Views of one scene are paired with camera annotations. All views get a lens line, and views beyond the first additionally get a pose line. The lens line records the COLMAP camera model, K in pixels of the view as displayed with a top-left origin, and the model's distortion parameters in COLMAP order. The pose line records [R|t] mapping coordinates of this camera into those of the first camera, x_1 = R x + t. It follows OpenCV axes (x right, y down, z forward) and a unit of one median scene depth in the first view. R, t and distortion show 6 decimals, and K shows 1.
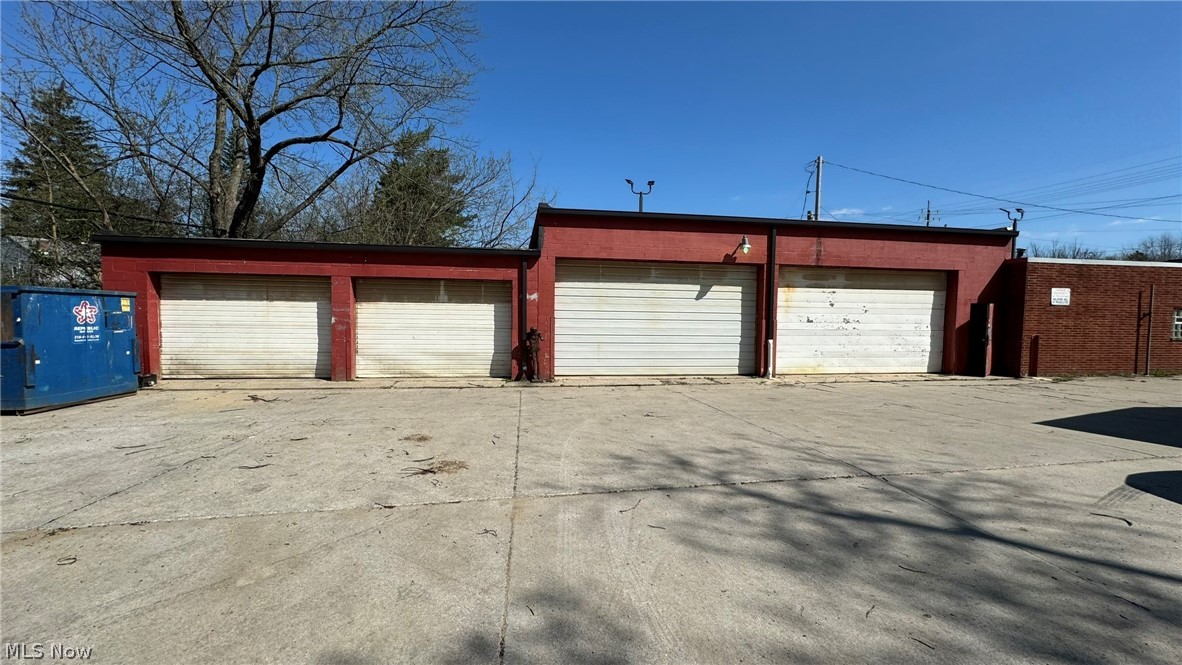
lens RADIAL K [[472.6, 0, 591.0], [0, 472.6, 332.5], [0, 0, 1]] dist [-0.000078, 0.000148]
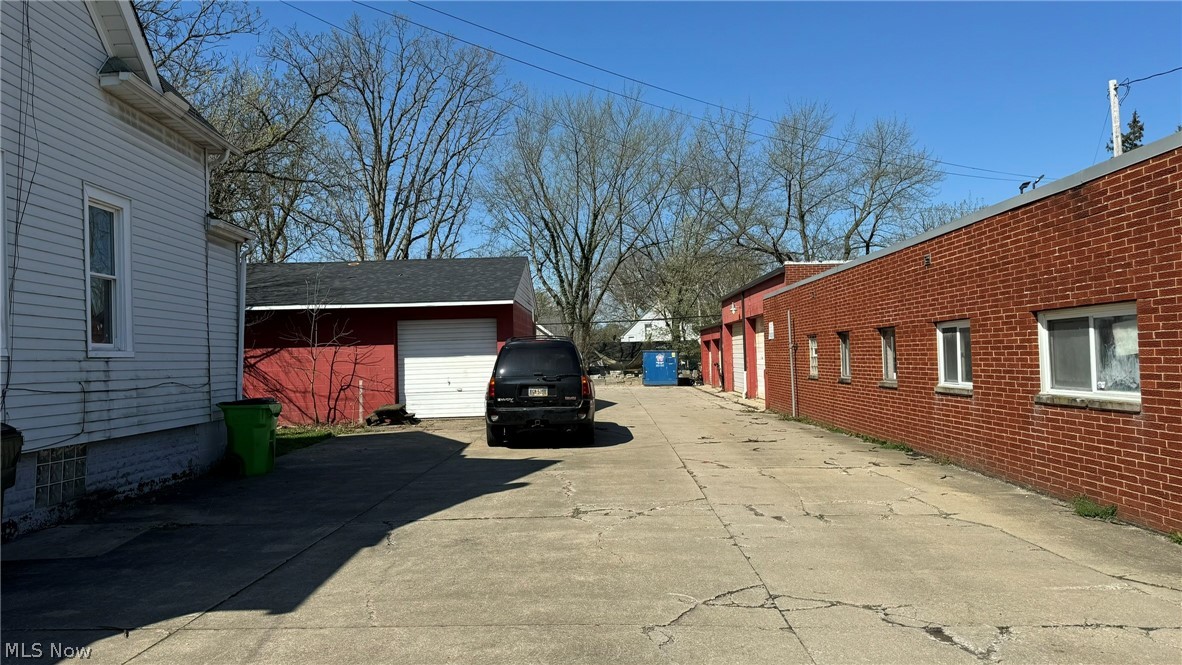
lens RADIAL K [[843.4, 0, 591.3], [0, 843.4, 324.3], [0, 0, 1]] dist [0.099107, 0.000174]
pose [[-0.180736, -0.048774, -0.982321, 2.810157], [-0.031173, 0.998552, -0.043844, -0.001019], [0.983037, 0.022698, -0.181995, 0.955529]]
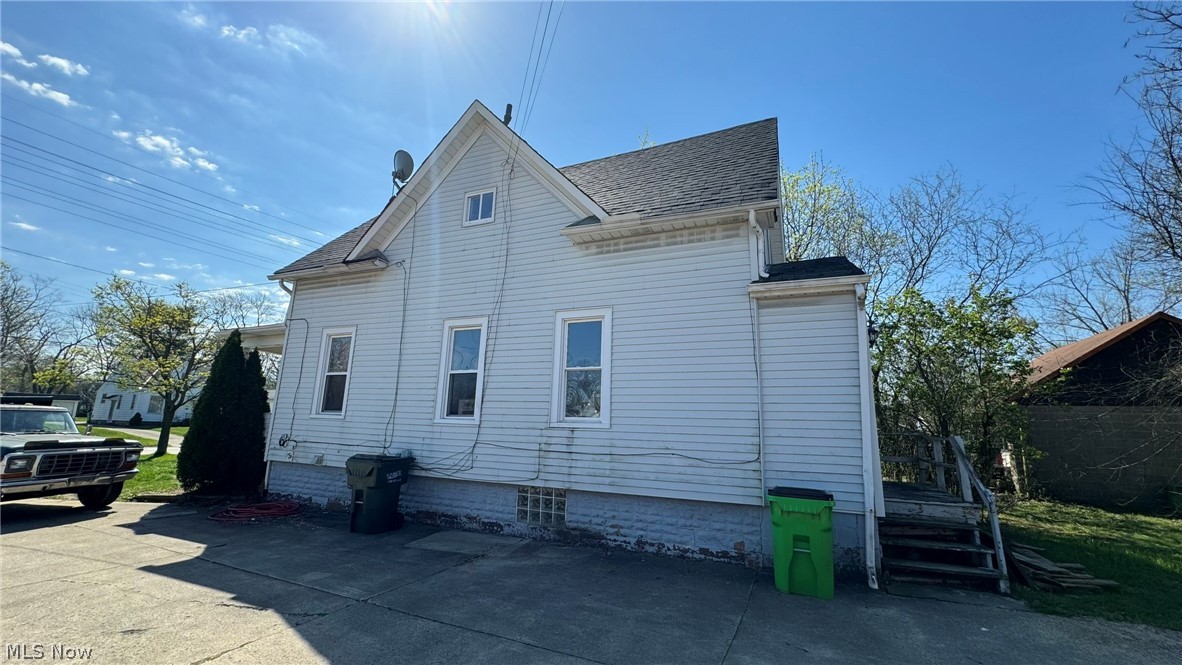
lens RADIAL K [[472.6, 0, 591.0], [0, 472.6, 332.5], [0, 0, 1]] dist [-0.000078, 0.000148]
pose [[-0.820426, 0.077541, 0.566470, 1.883102], [-0.008018, 0.989103, -0.147005, -0.020123], [-0.571696, -0.125149, -0.810864, 0.873418]]
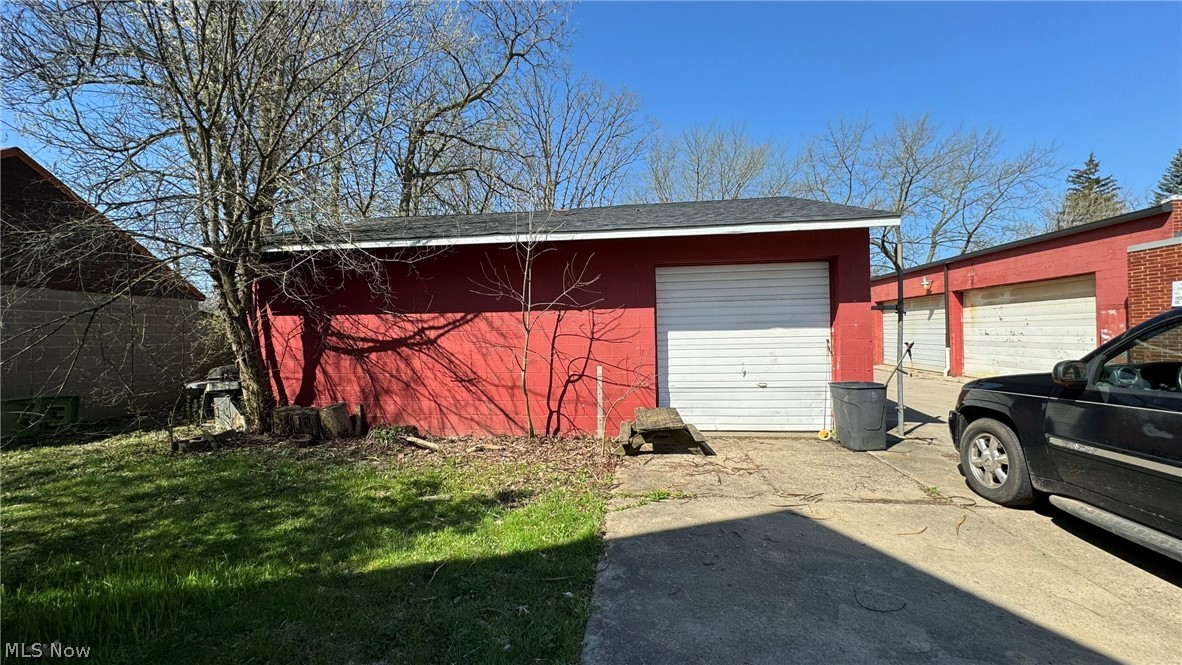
lens RADIAL K [[472.6, 0, 591.0], [0, 472.6, 332.5], [0, 0, 1]] dist [-0.000078, 0.000148]
pose [[-0.295968, -0.011870, -0.955124, 1.861451], [-0.036349, 0.999338, -0.001156, 0.009312], [0.954506, 0.034376, -0.296204, 0.408055]]
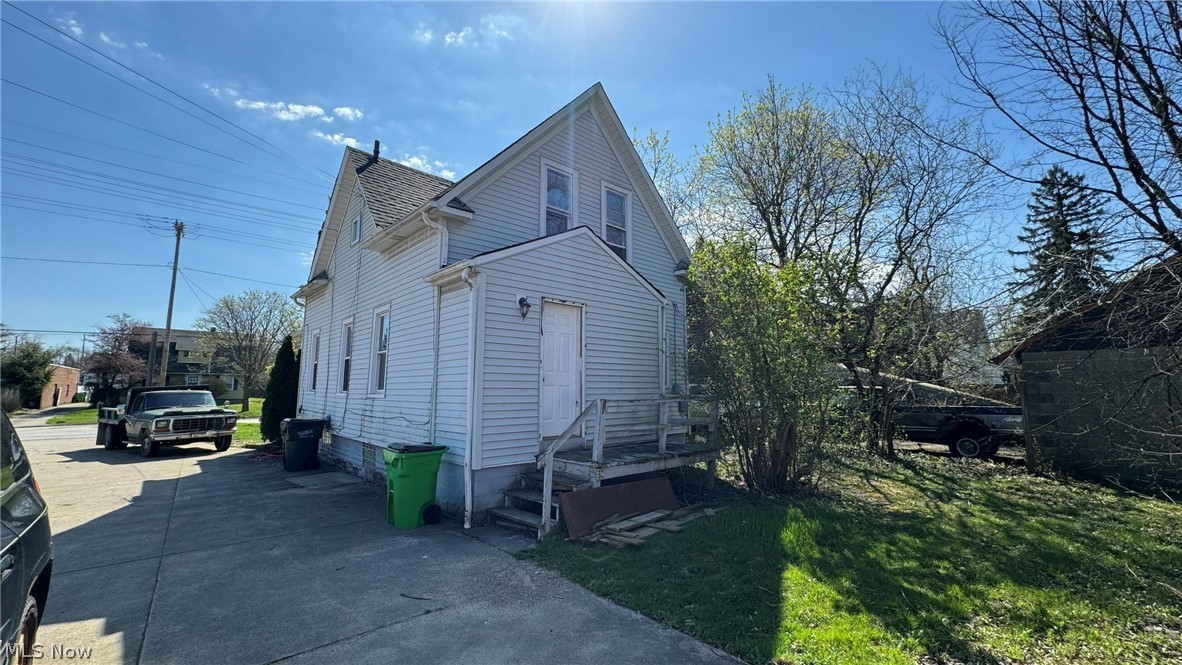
lens RADIAL K [[479.2, 0, 595.1], [0, 479.2, 331.2], [0, 0, 1]] dist [0.002787, 0.000128]
pose [[-0.506050, 0.092110, 0.857572, 1.444103], [0.036958, 0.995684, -0.085135, -0.017641], [-0.861712, -0.011389, -0.507270, 0.528803]]
